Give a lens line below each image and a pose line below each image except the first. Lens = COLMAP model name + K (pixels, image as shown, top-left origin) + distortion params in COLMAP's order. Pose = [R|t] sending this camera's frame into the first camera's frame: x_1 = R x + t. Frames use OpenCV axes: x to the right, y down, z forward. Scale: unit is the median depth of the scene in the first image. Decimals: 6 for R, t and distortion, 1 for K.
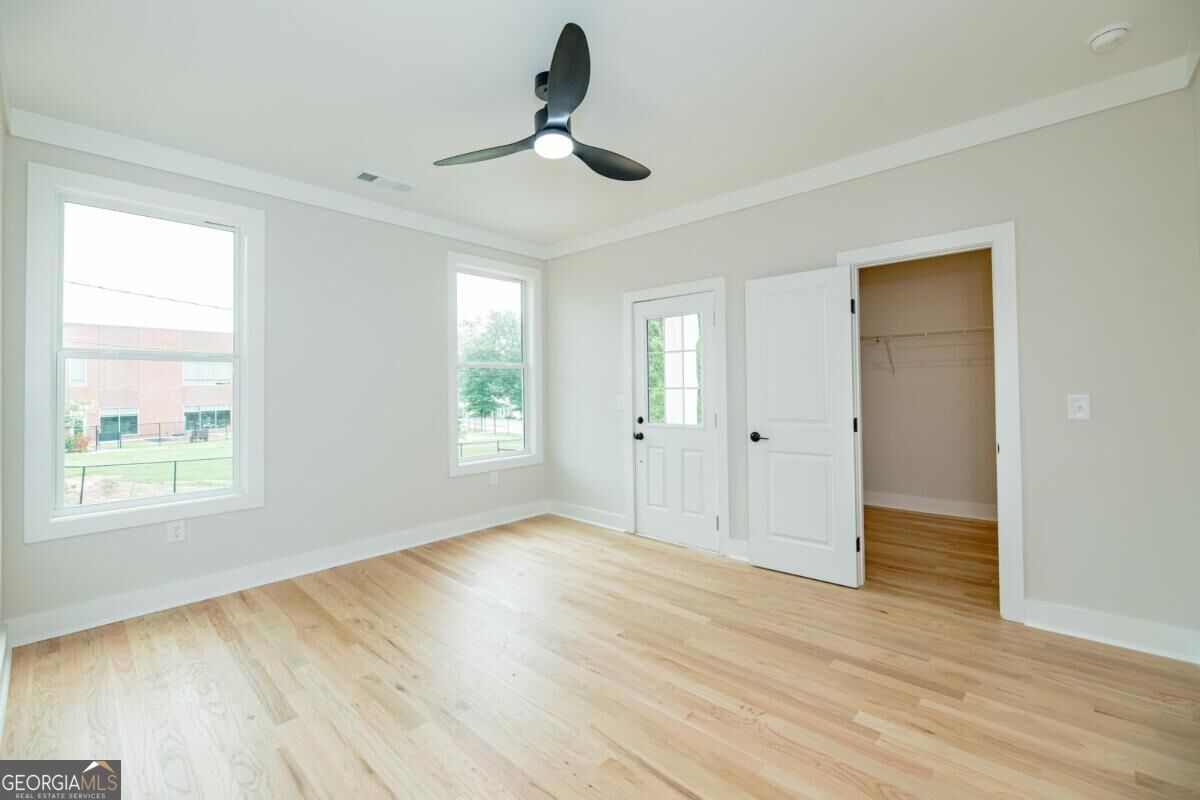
lens RADIAL K [[488.0, 0, 604.4], [0, 488.0, 397.5], [0, 0, 1]] dist [-0.000724, -0.000180]
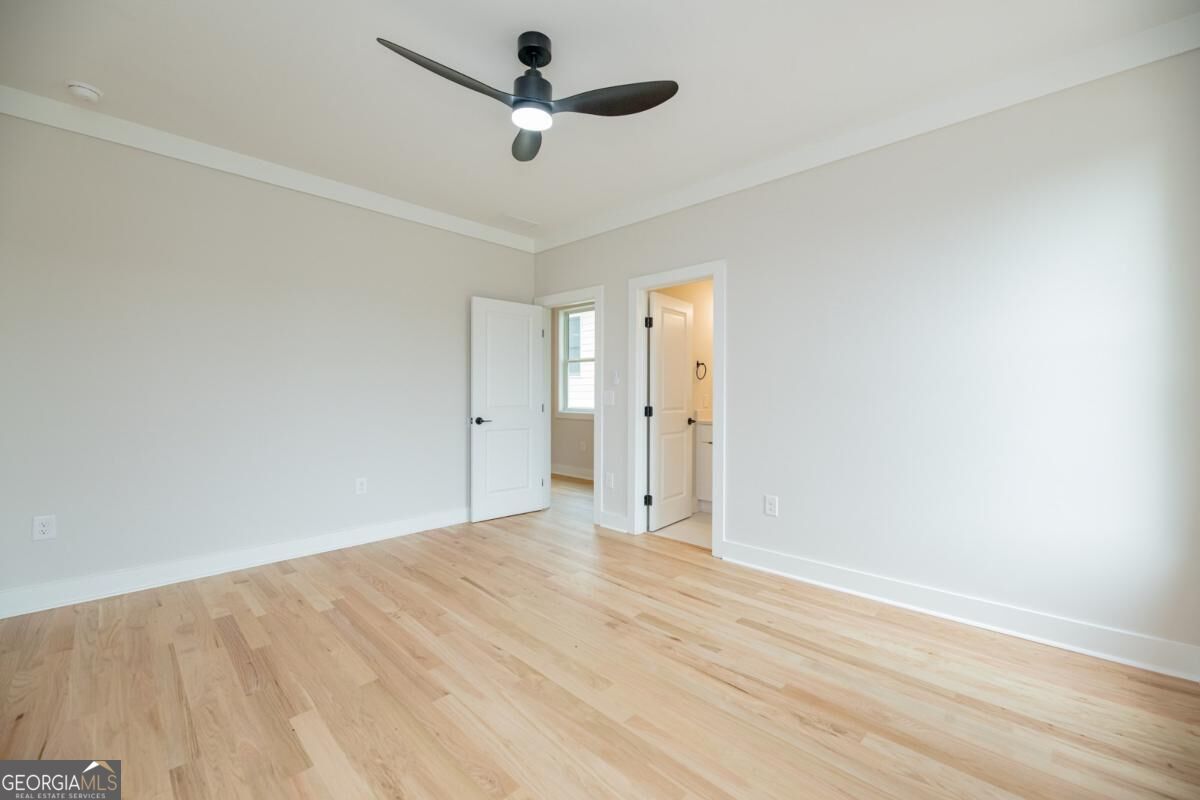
lens RADIAL K [[488.0, 0, 604.4], [0, 488.0, 397.5], [0, 0, 1]] dist [-0.000724, -0.000180]
pose [[-0.999583, 0.008646, 0.027553, -0.254310], [0.009399, 0.999582, 0.027327, 0.008768], [-0.027305, 0.027574, -0.999247, 1.844697]]
